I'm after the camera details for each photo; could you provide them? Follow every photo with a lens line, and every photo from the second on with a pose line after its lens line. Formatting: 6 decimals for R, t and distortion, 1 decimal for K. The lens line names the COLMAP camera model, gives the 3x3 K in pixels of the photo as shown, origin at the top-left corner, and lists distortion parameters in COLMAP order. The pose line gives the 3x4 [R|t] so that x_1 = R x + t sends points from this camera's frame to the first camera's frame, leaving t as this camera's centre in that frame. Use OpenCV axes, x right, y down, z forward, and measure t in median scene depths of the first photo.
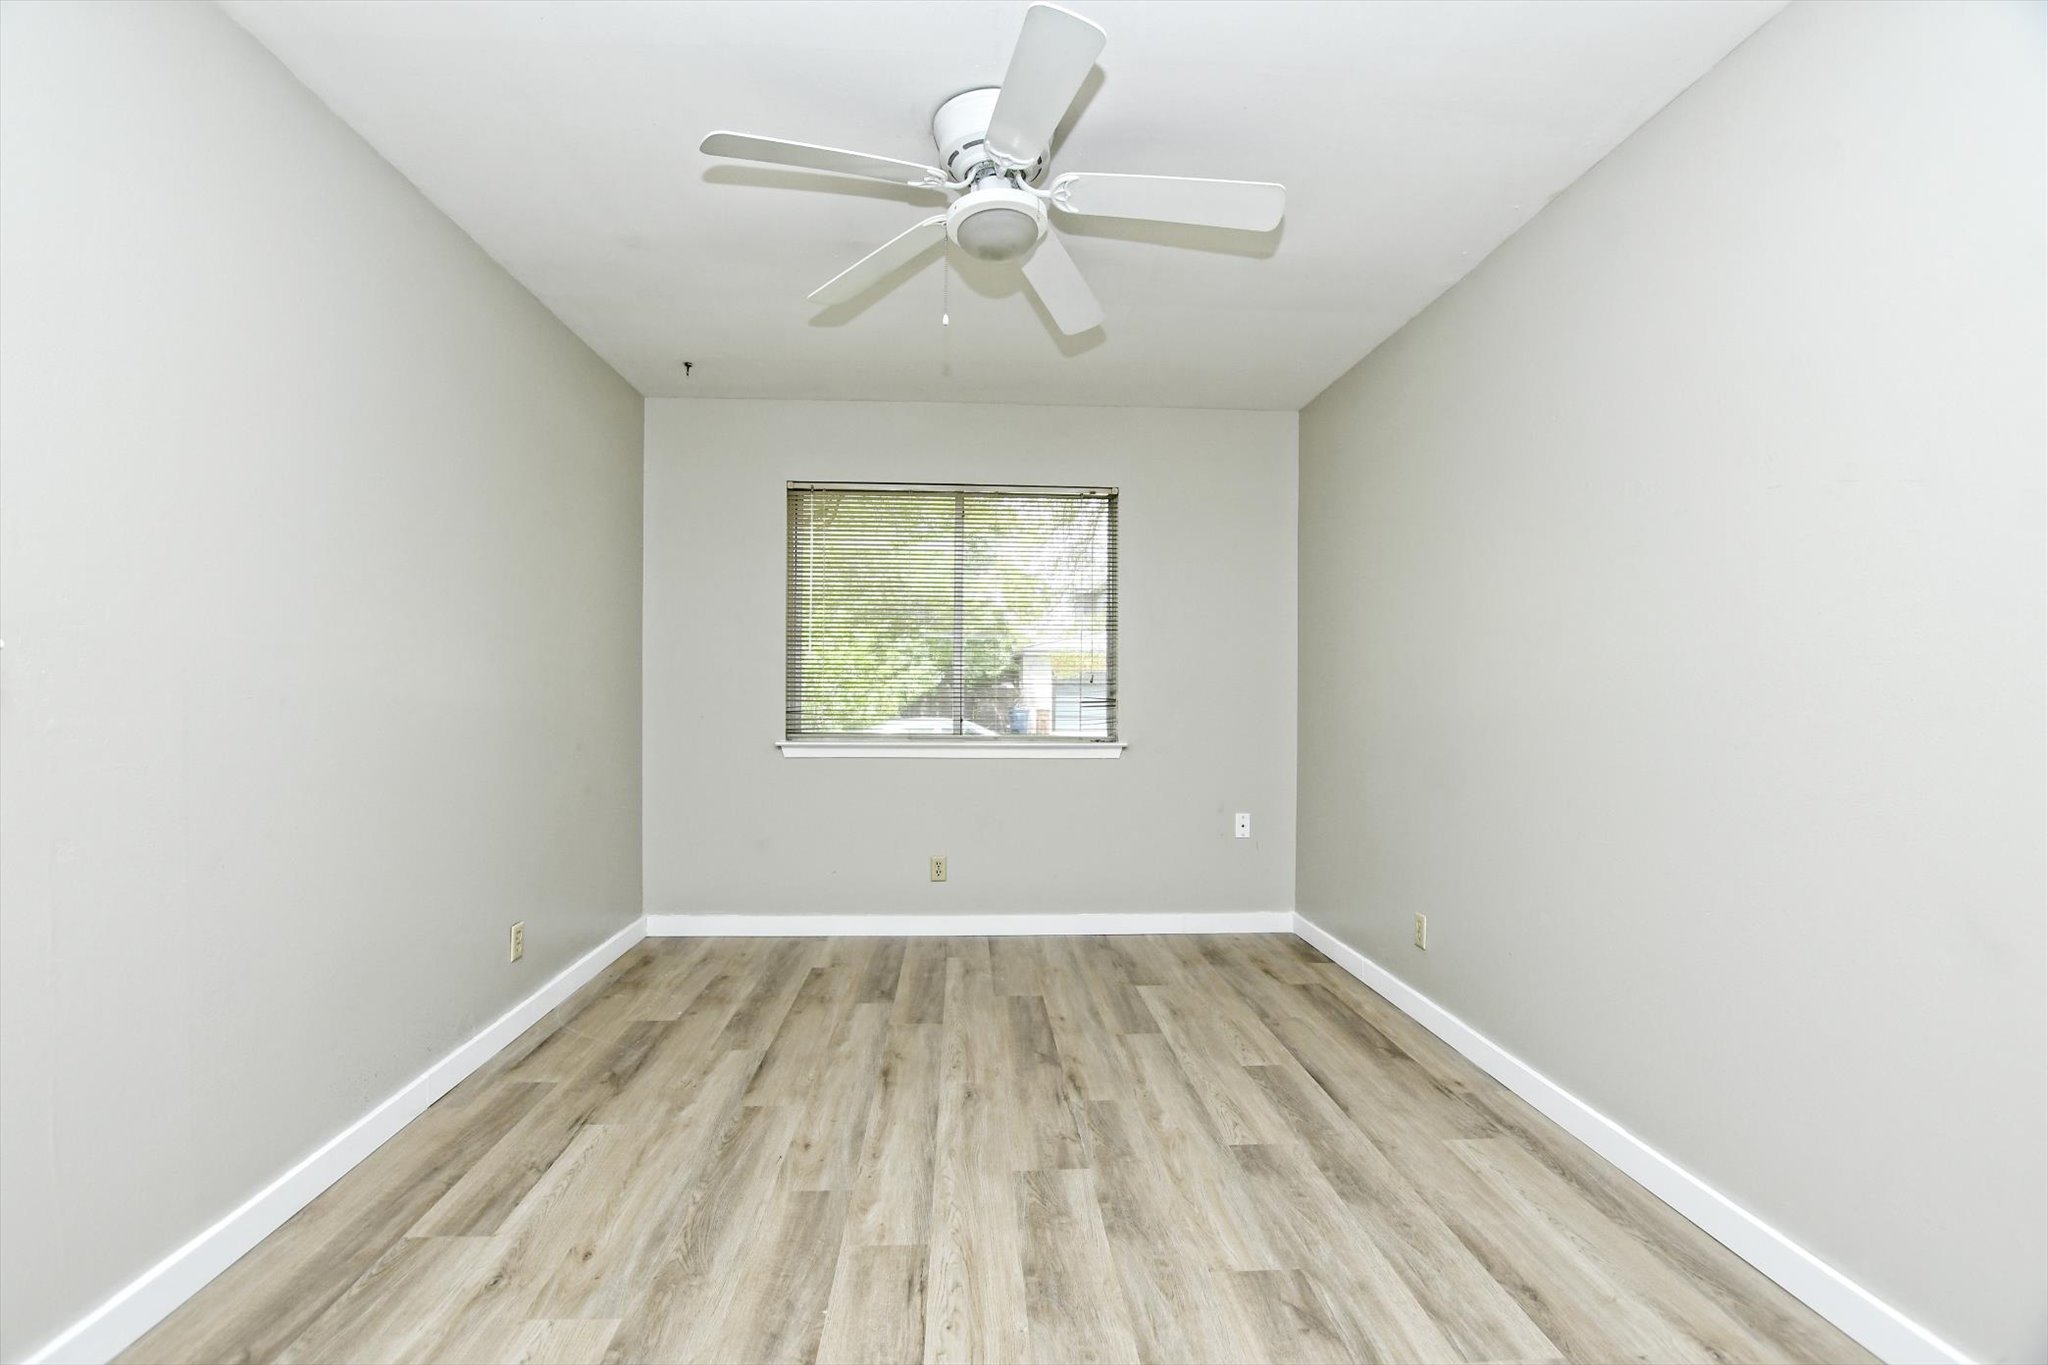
lens RADIAL K [[901.9, 0, 1011.1], [0, 901.9, 694.7], [0, 0, 1]] dist [-0.033331, 0.002198]
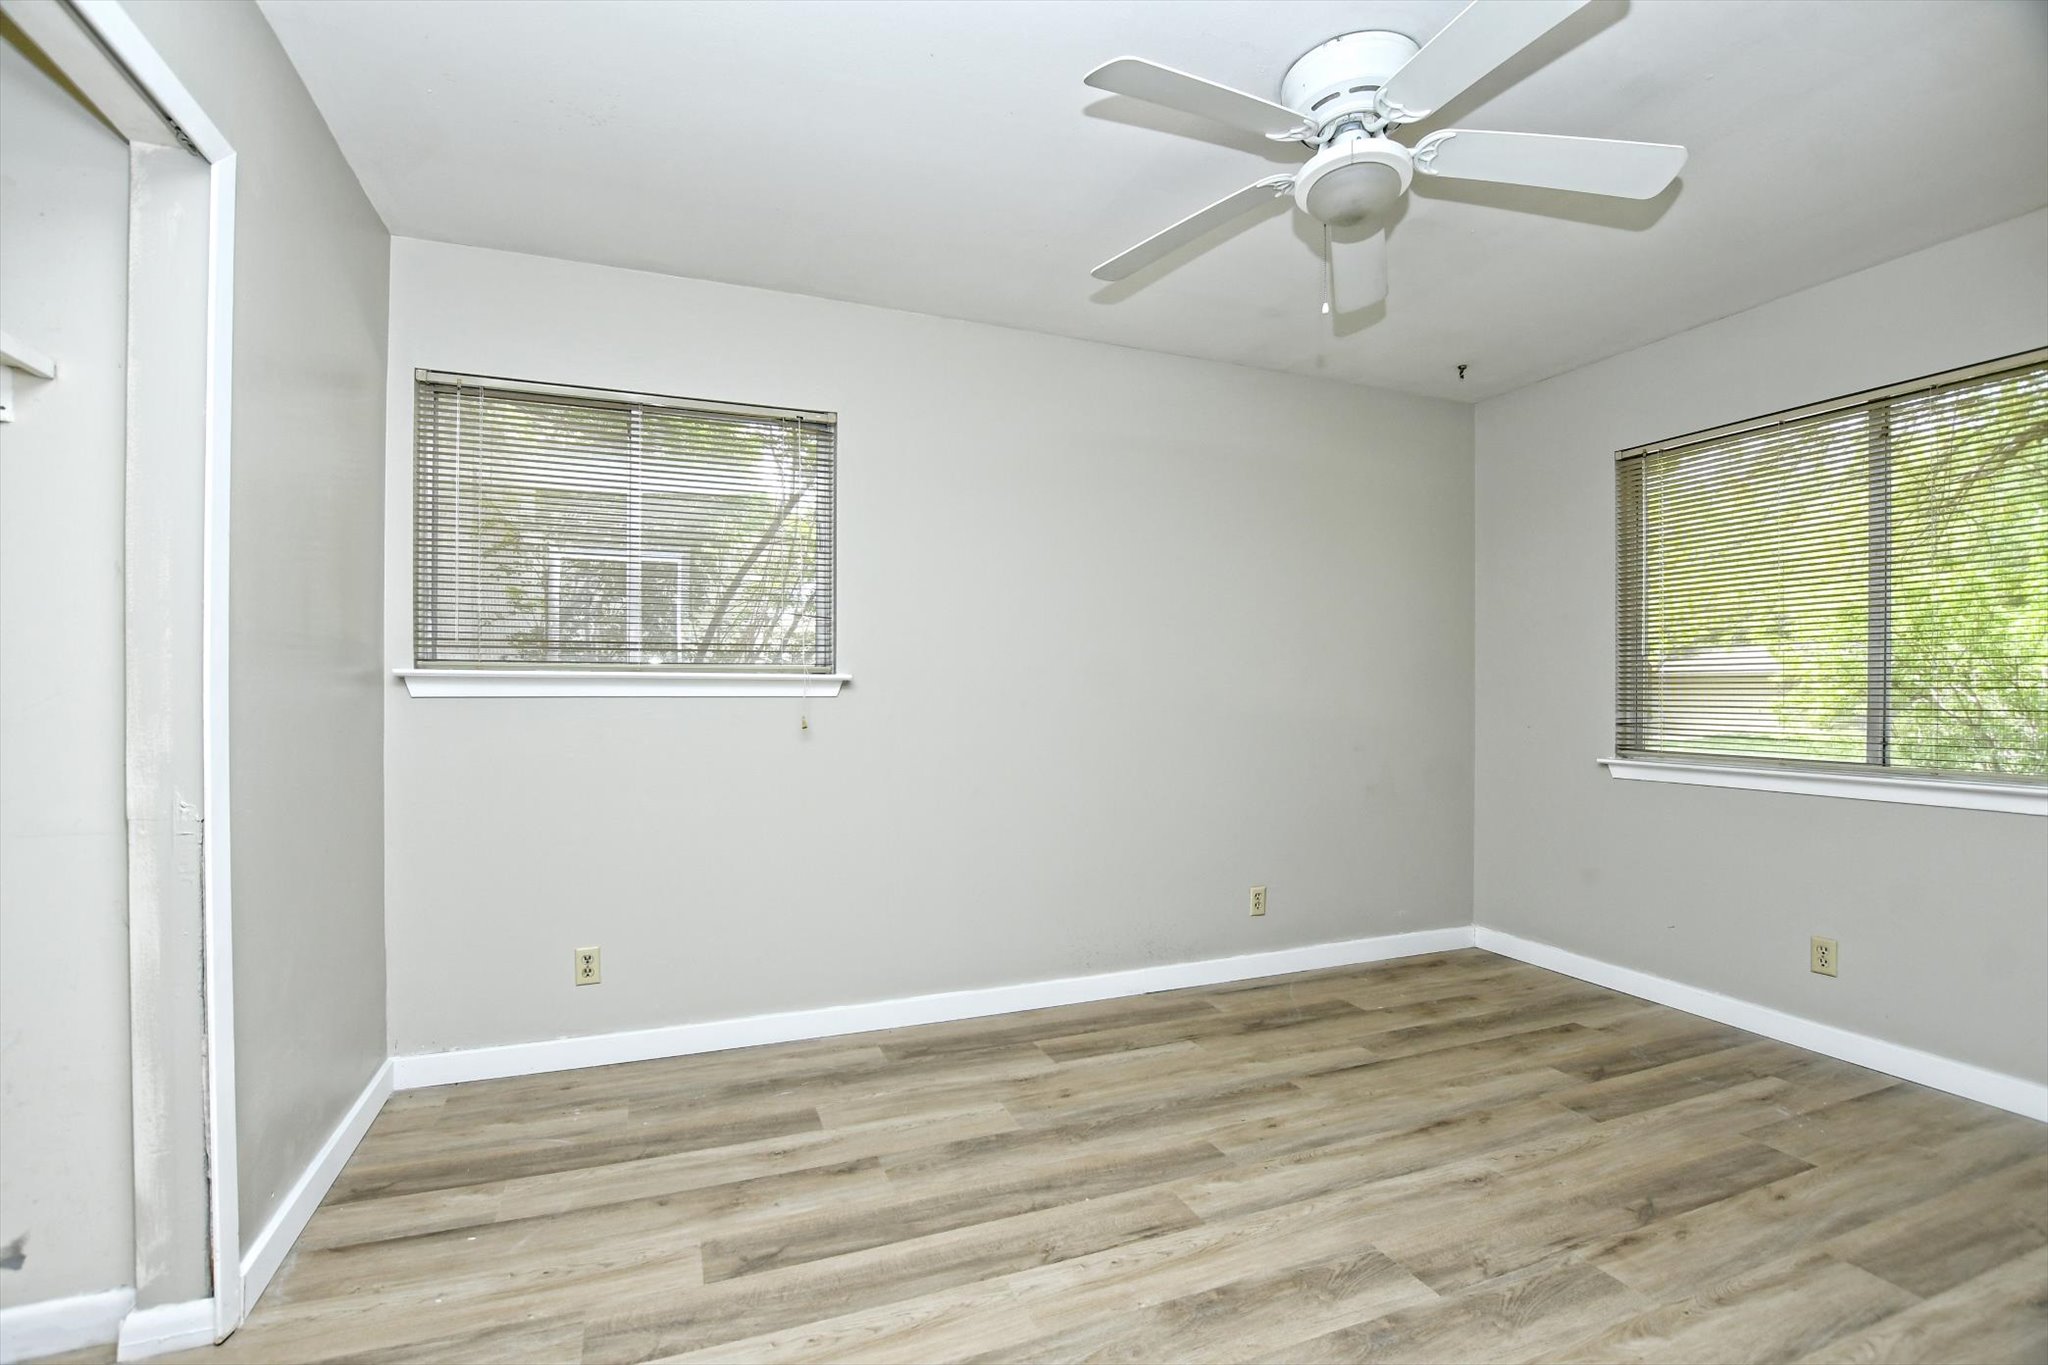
lens RADIAL K [[901.9, 0, 1003.1], [0, 901.9, 689.5], [0, 0, 1]] dist [-0.033331, 0.002198]
pose [[0.307478, -0.009775, -0.951505, 0.682070], [-0.006215, 0.999905, -0.012280, 0.001806], [0.951535, 0.009690, 0.307388, 0.361971]]
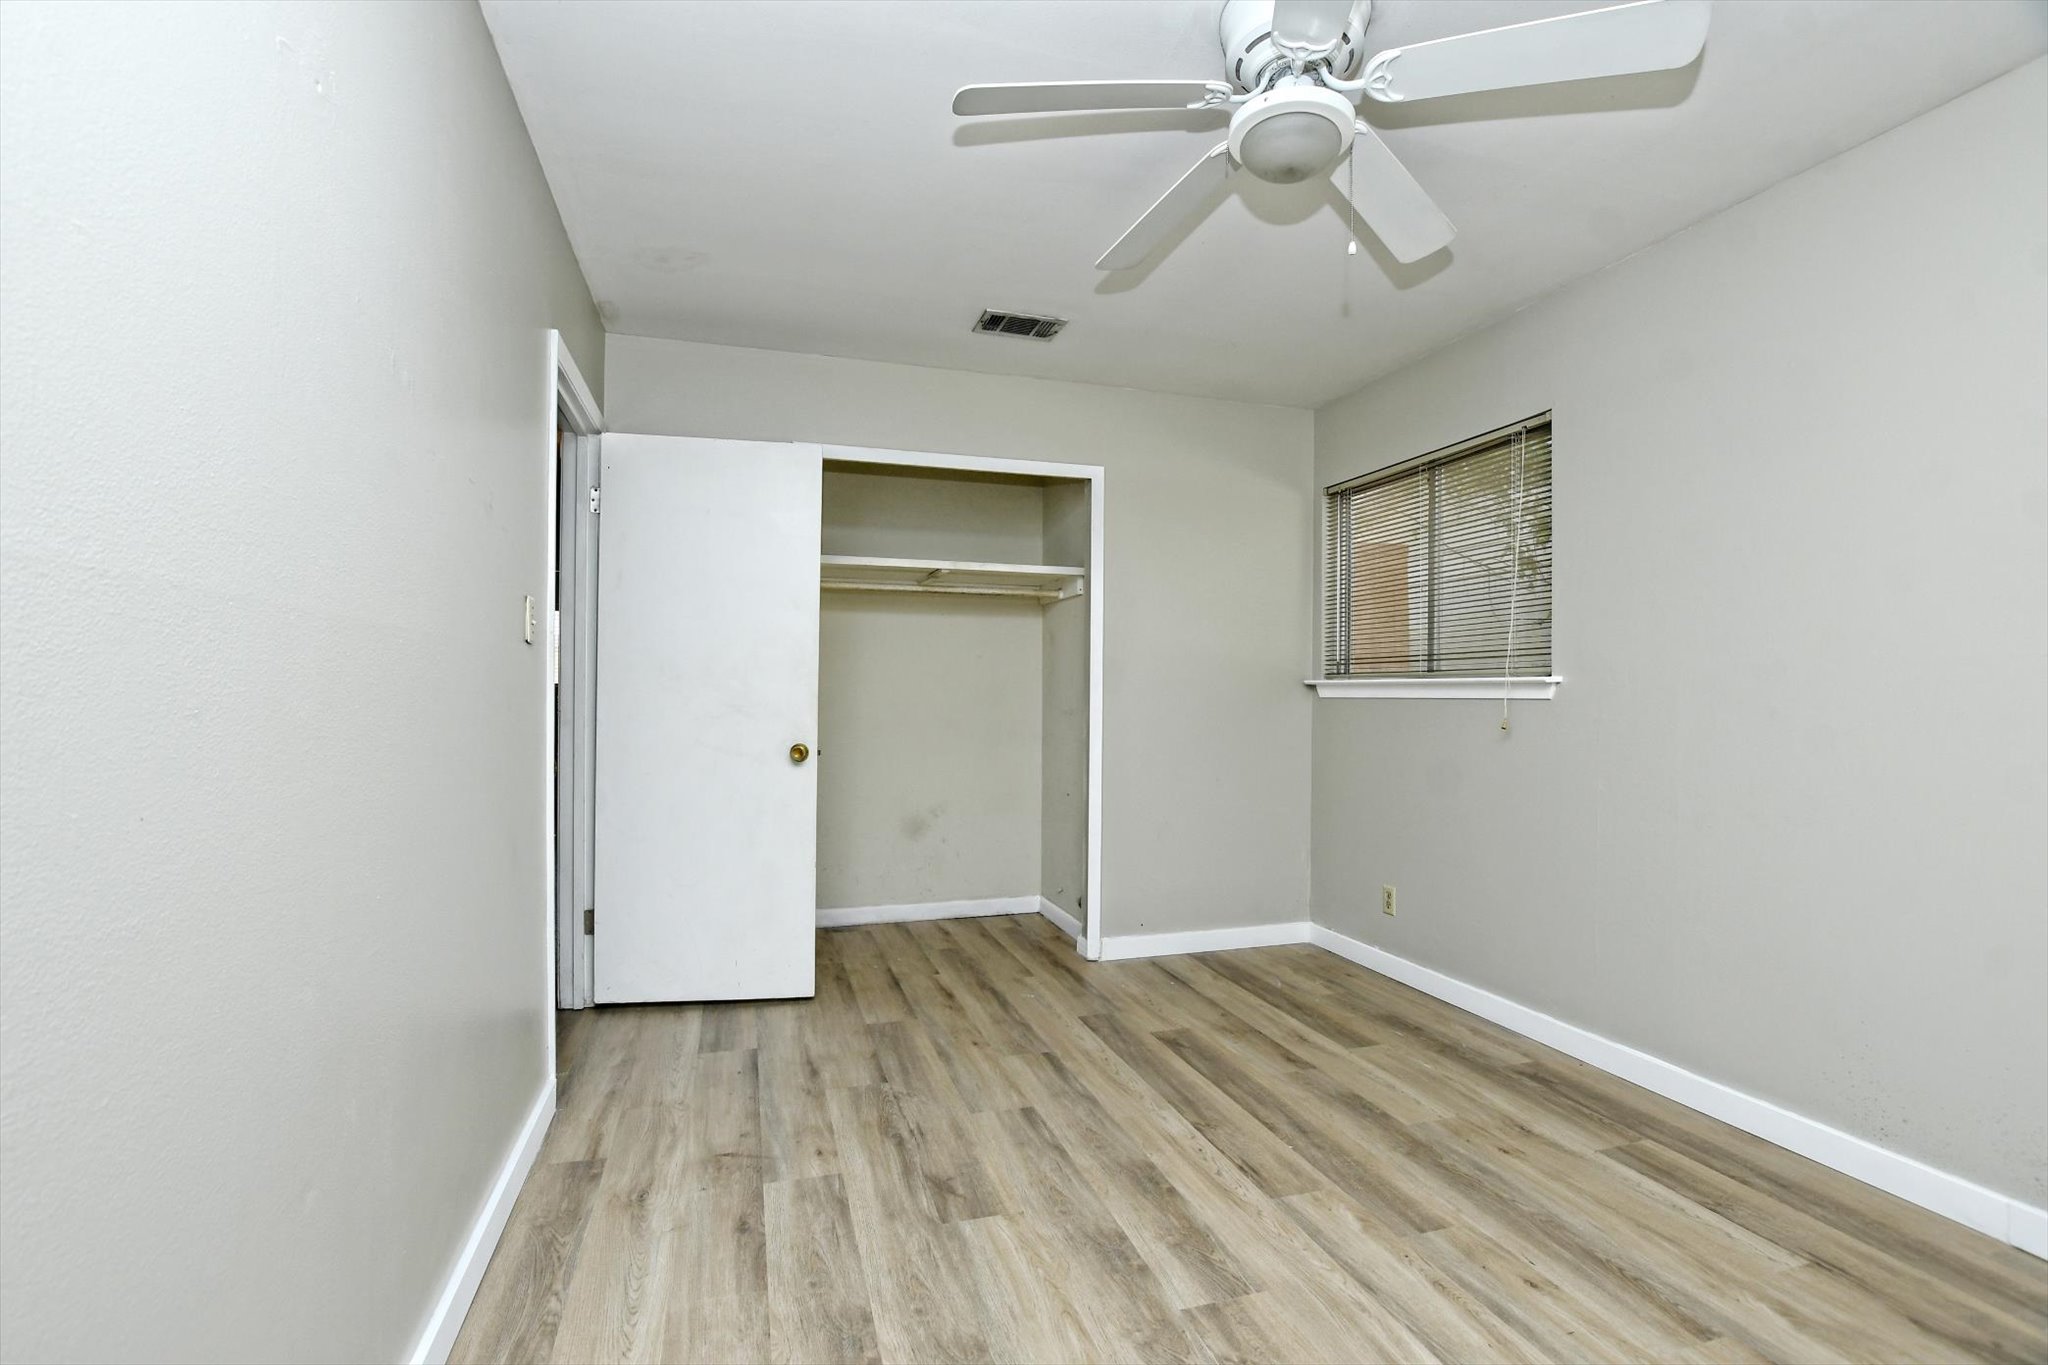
lens RADIAL K [[901.9, 0, 1013.4], [0, 901.9, 691.1], [0, 0, 1]] dist [-0.033331, 0.002198]
pose [[-0.971685, -0.010475, -0.236049, 0.394966], [-0.011377, 0.999932, 0.002459, -0.009235], [0.236007, 0.005075, -0.971738, 1.624820]]
